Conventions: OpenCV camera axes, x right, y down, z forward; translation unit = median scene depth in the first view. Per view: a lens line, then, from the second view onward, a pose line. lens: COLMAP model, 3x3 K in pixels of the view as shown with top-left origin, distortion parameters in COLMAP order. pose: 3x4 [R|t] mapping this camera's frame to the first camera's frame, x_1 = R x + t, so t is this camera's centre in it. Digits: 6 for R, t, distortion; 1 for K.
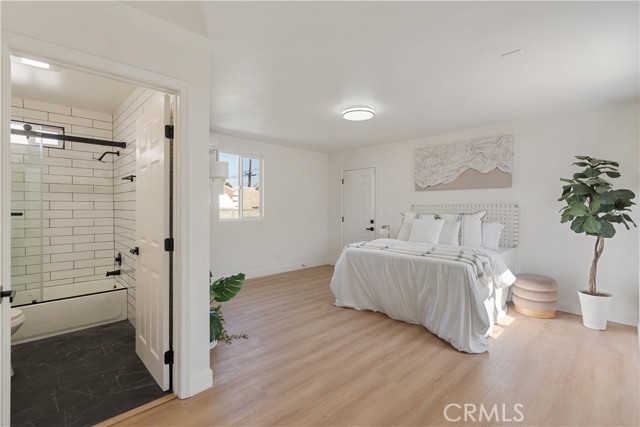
lens RADIAL K [[286.8, 0, 318.2], [0, 286.8, 211.1], [0, 0, 1]] dist [-0.023837, 0.002049]
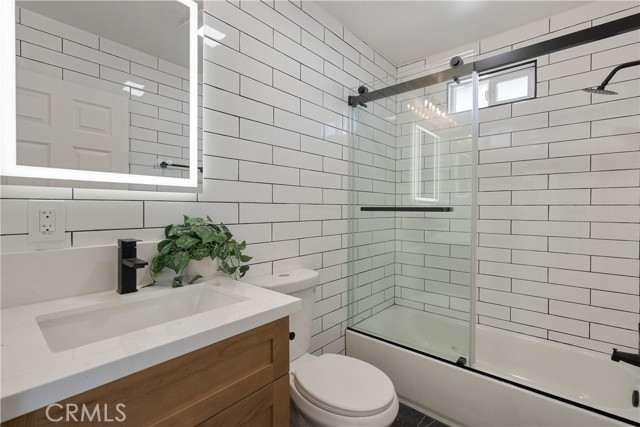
lens RADIAL K [[286.8, 0, 318.4], [0, 286.8, 212.7], [0, 0, 1]] dist [-0.023837, 0.002049]
pose [[0.053626, 0.014465, -0.998456, -0.352632], [-0.008919, 0.999862, 0.014006, 0.006184], [0.998521, 0.008154, 0.053747, 0.529139]]
